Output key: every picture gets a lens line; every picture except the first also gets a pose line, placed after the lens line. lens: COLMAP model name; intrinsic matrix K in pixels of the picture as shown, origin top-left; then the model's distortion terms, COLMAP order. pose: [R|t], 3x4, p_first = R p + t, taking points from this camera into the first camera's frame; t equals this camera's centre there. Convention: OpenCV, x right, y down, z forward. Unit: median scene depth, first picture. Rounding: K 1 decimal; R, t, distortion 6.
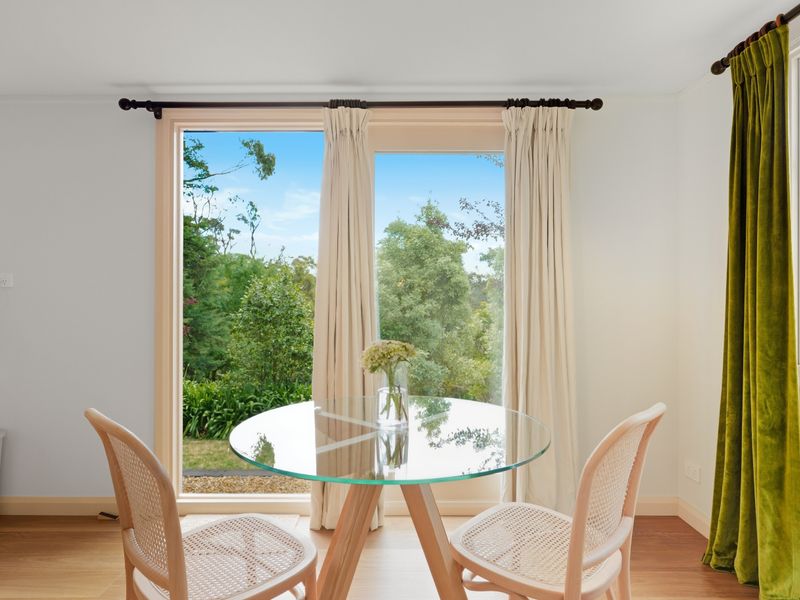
lens RADIAL K [[483.4, 0, 400.0], [0, 483.4, 300.0], [0, 0, 1]] dist [0.002458, 0.000844]
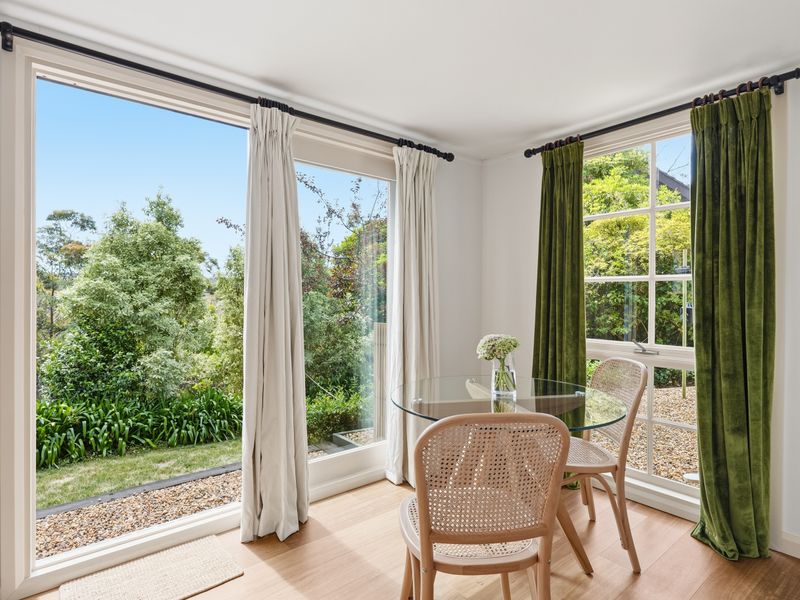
lens RADIAL K [[419.3, 0, 399.1], [0, 419.3, 296.5], [0, 0, 1]] dist [0.001602, 0.000577]
pose [[0.779368, -0.003242, 0.626558, -0.105285], [0.003101, 0.999994, 0.001317, -0.001969], [-0.626558, 0.000917, 0.779374, 0.036204]]
